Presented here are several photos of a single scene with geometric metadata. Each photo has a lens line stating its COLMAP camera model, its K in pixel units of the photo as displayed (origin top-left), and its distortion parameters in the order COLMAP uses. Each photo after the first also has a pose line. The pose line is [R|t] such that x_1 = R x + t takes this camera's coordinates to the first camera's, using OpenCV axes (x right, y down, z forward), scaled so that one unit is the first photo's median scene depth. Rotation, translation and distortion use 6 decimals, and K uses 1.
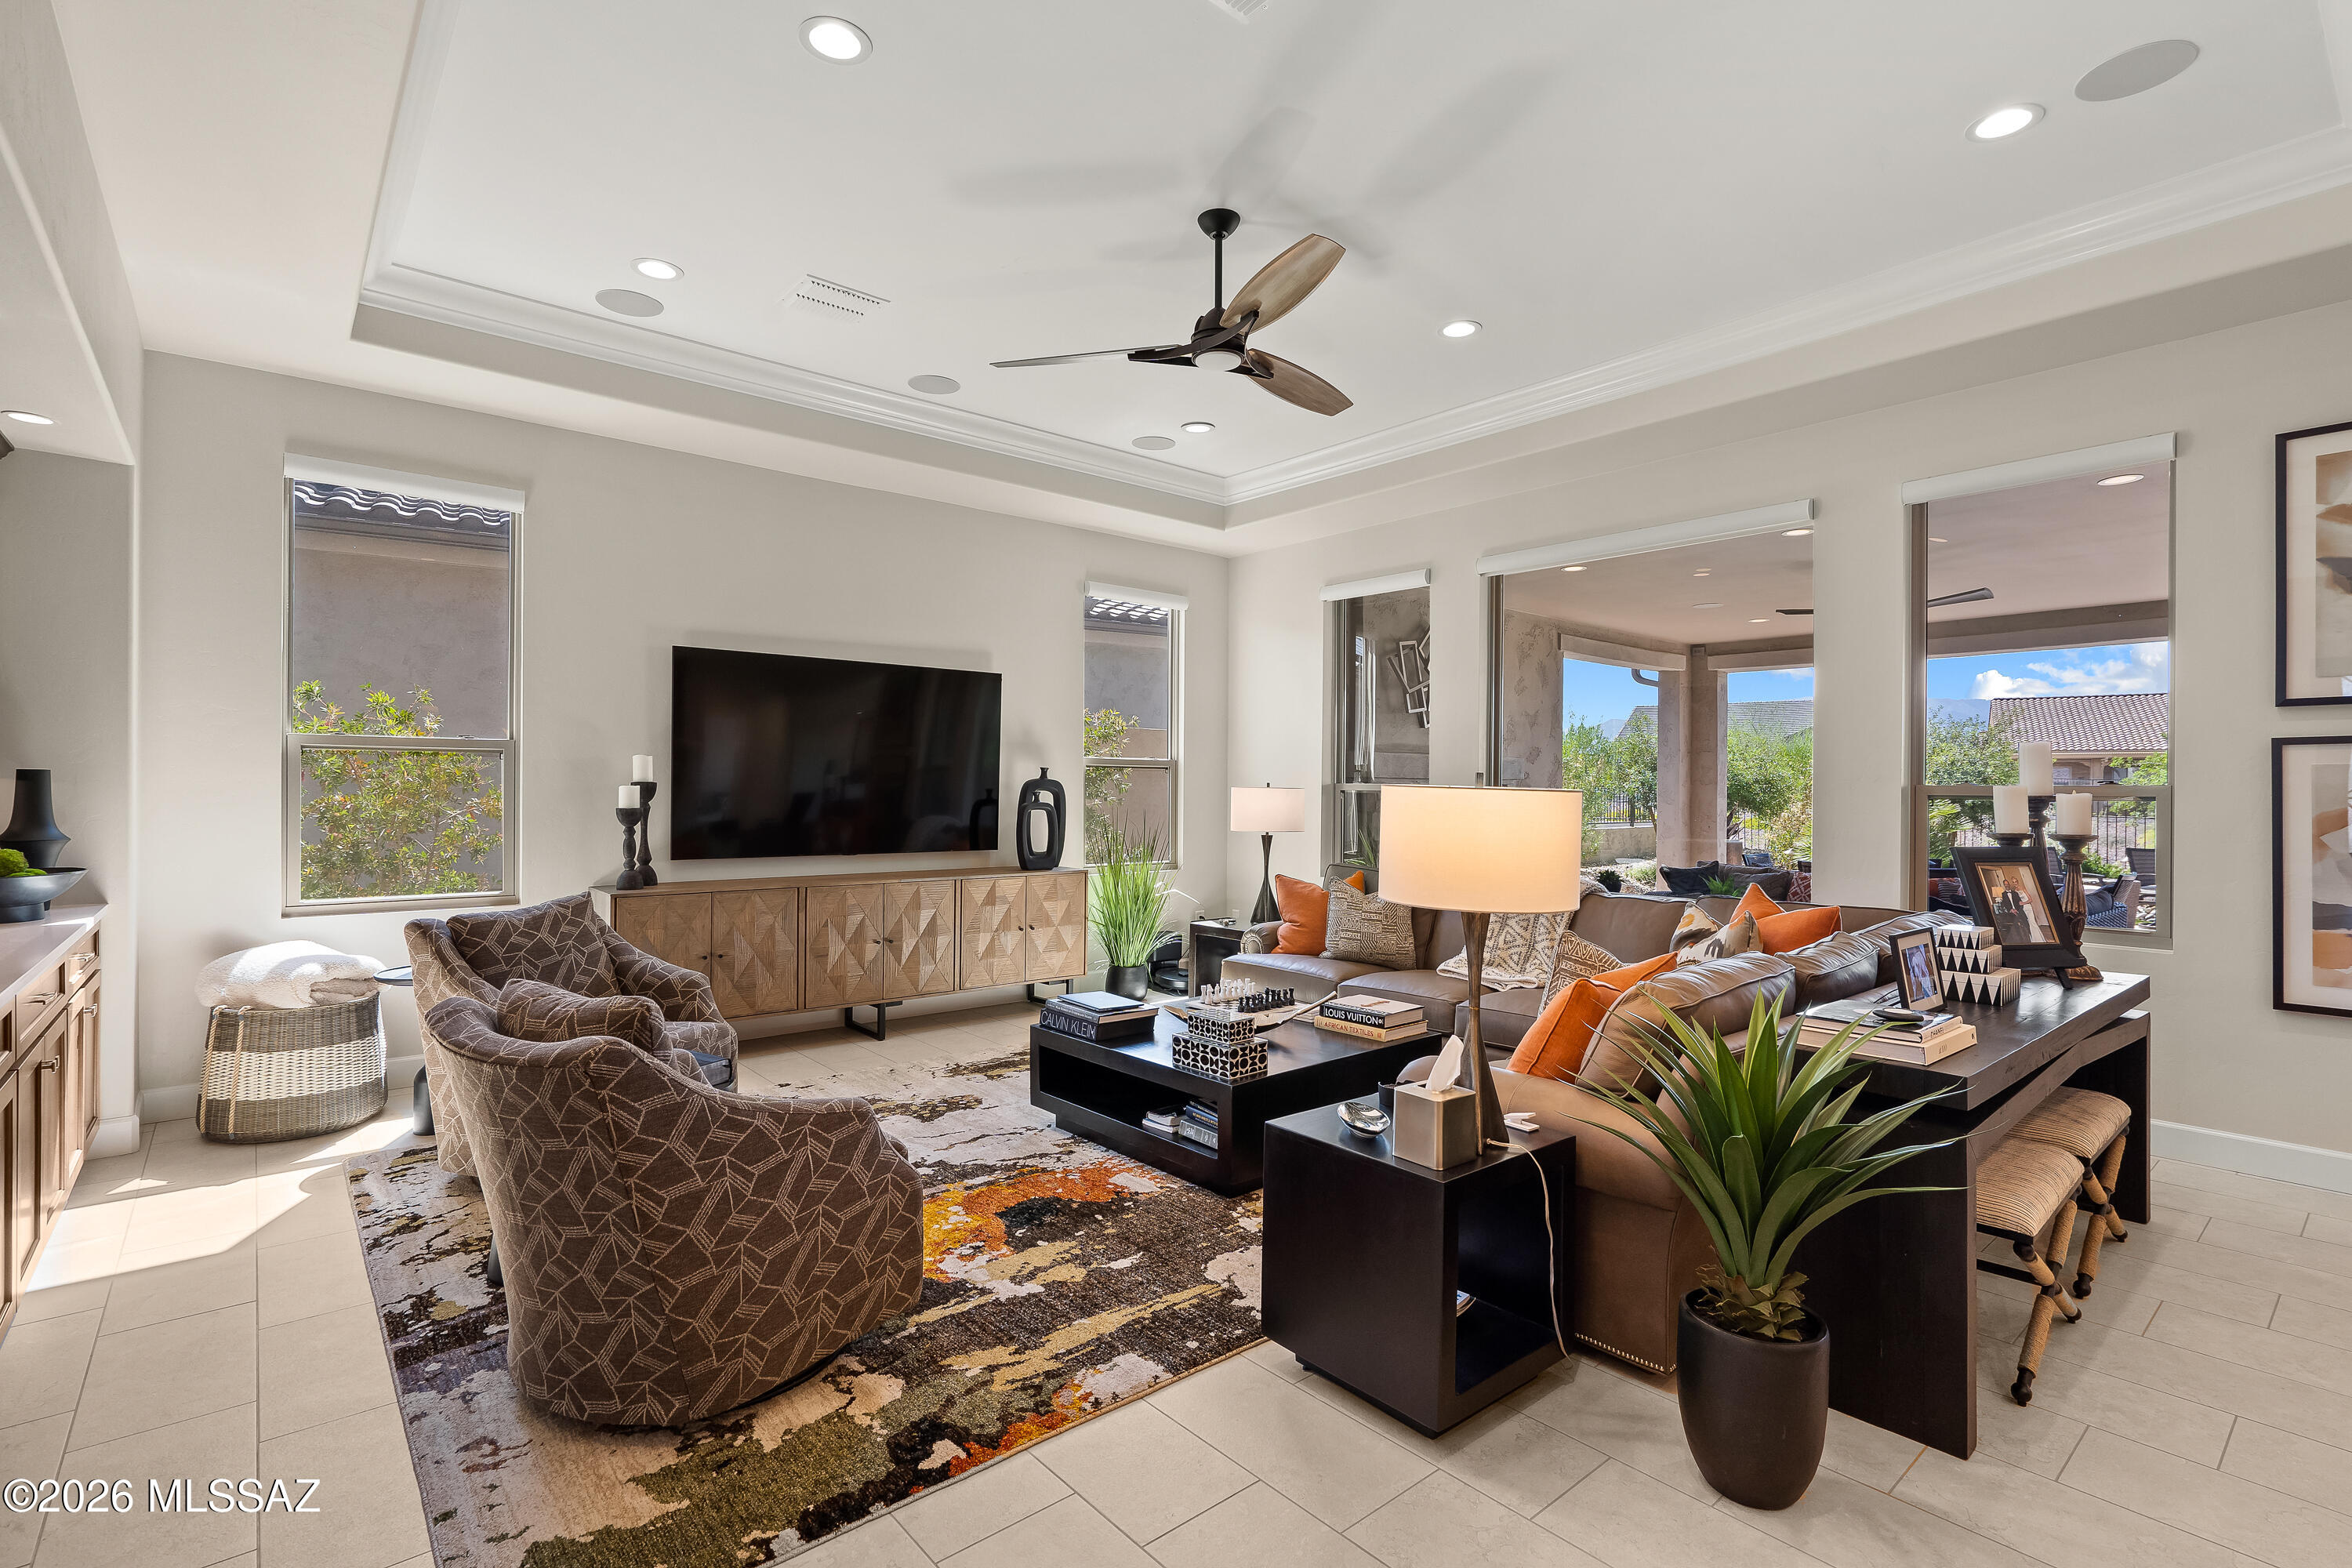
lens RADIAL K [[1087.5, 0, 1167.1], [0, 1087.5, 785.5], [0, 0, 1]] dist [0.000013, -0.000655]
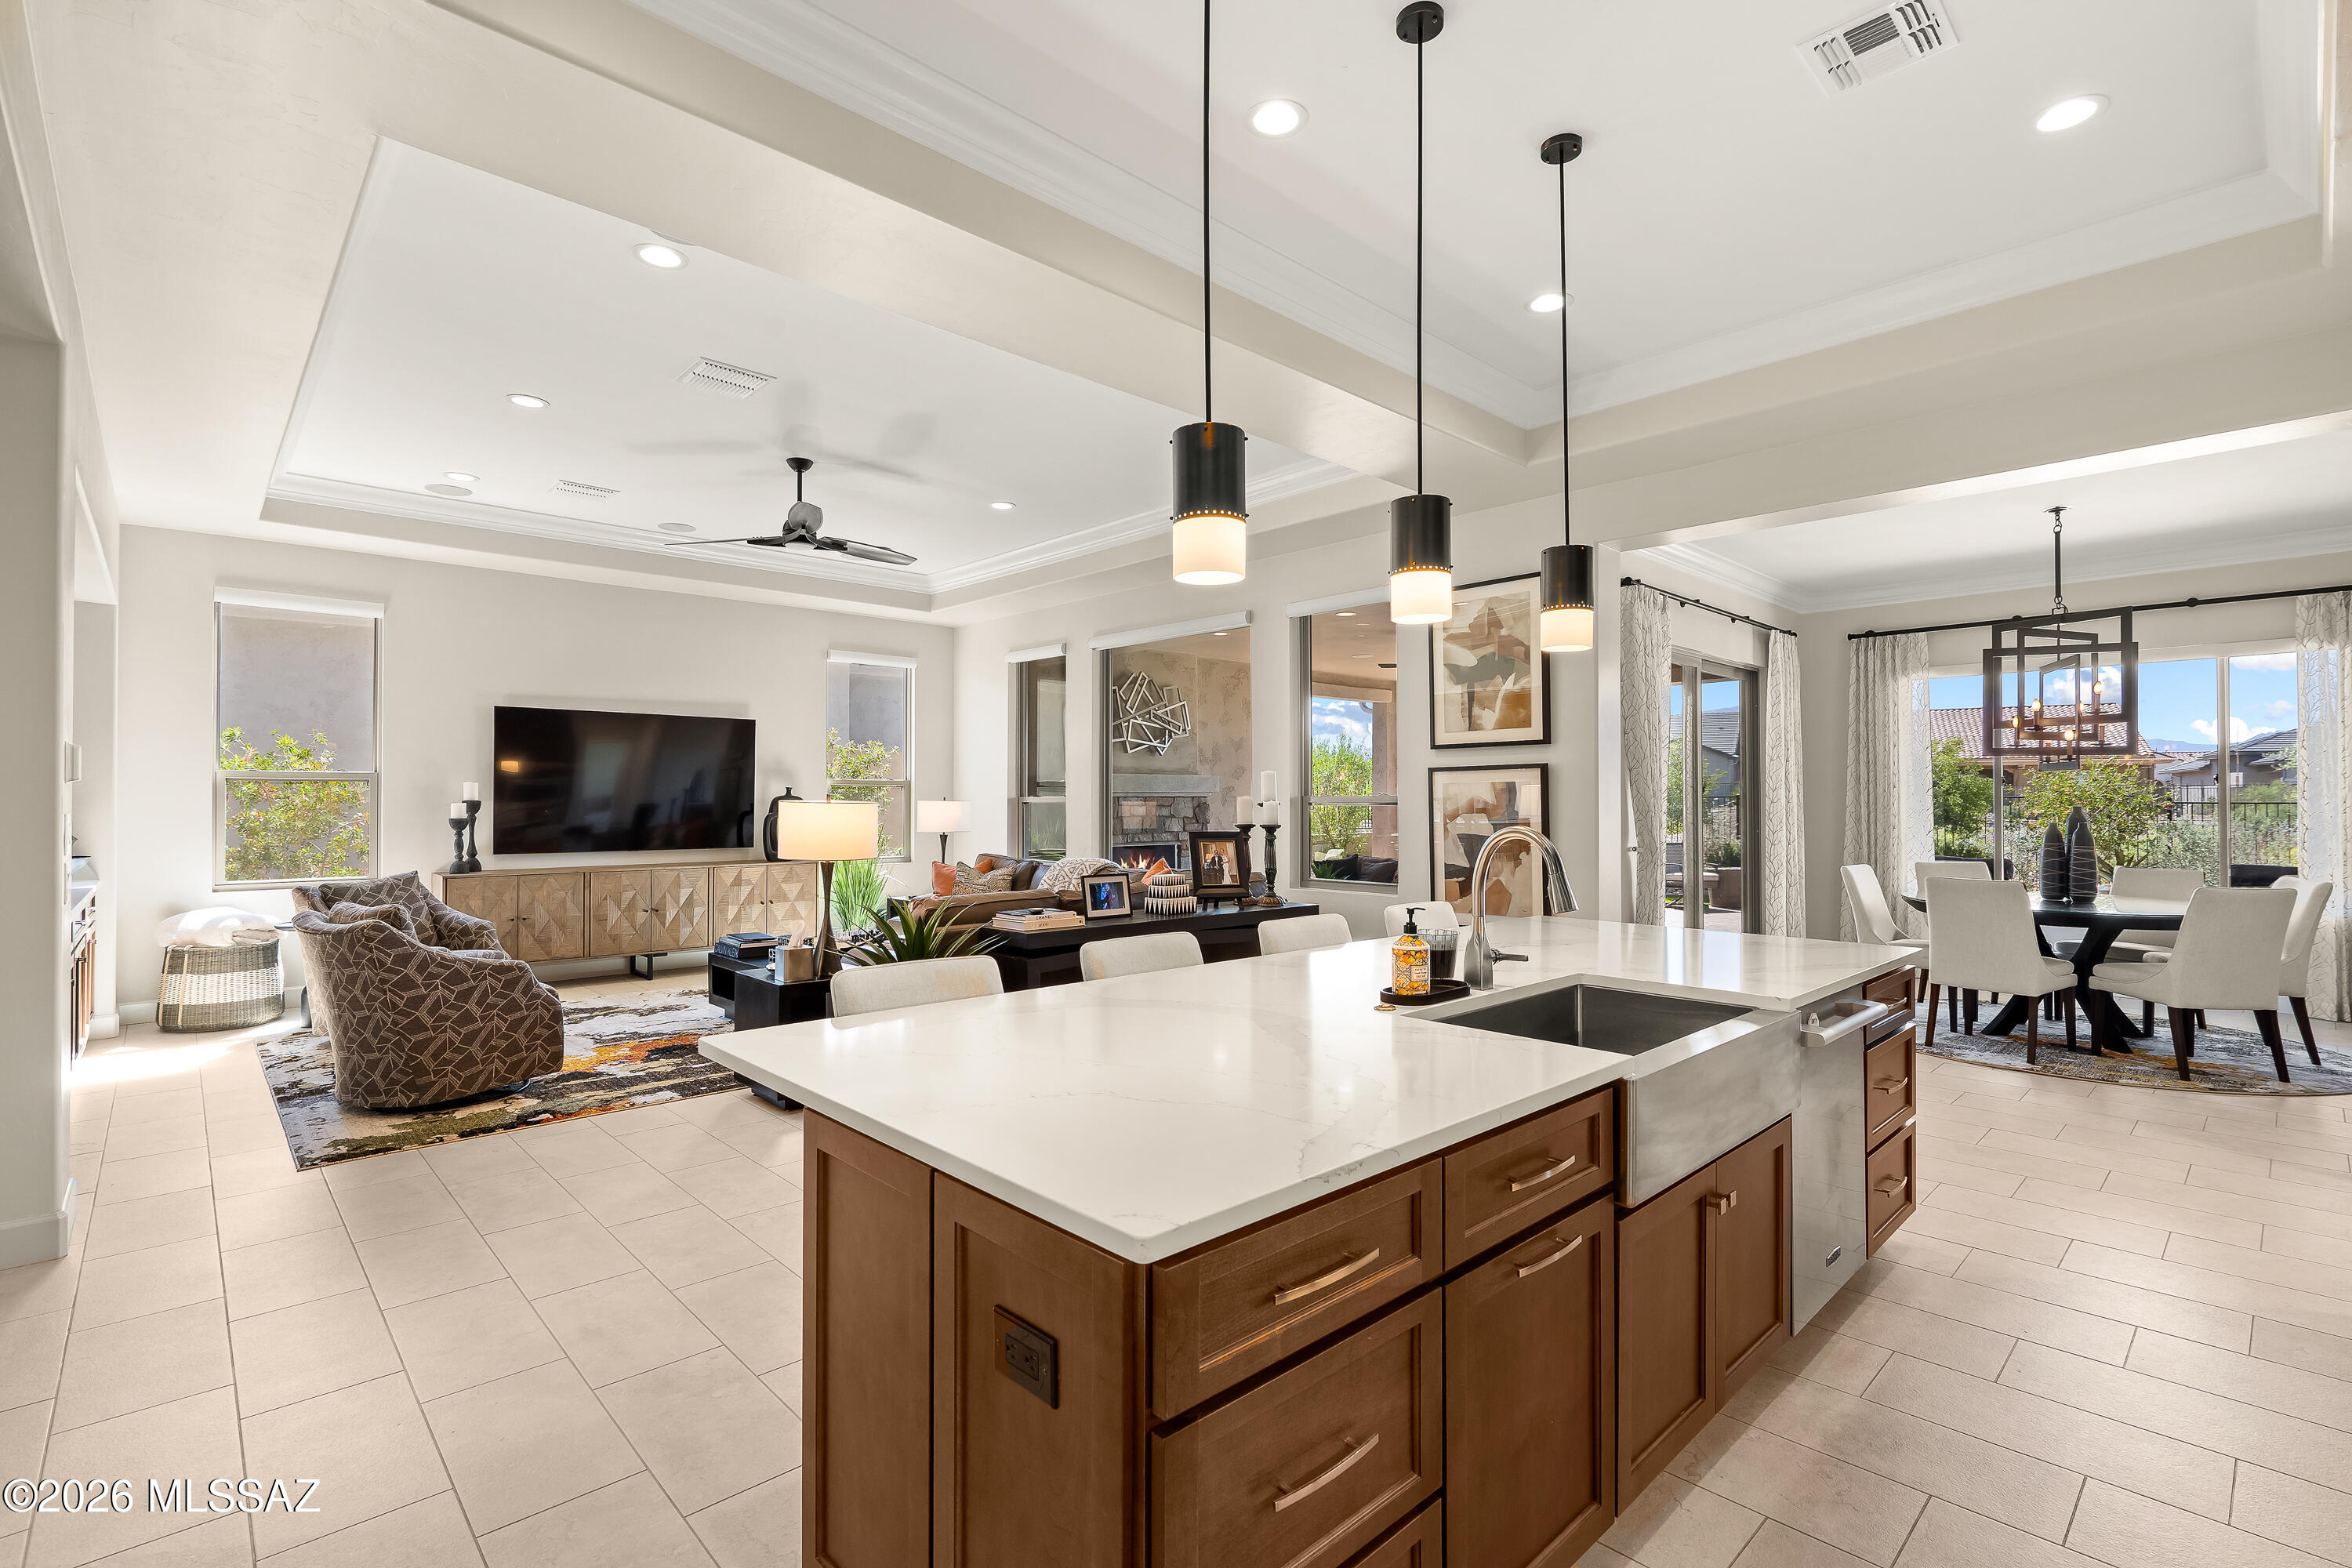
lens RADIAL K [[1079.7, 0, 1176.0], [0, 1079.7, 784.0], [0, 0, 1]] dist [-0.000207, 0.000577]
pose [[0.998681, -0.007494, 0.050793, 0.483515], [0.008086, 0.999902, -0.011443, -0.001467], [-0.050702, 0.011839, 0.998644, -0.613695]]
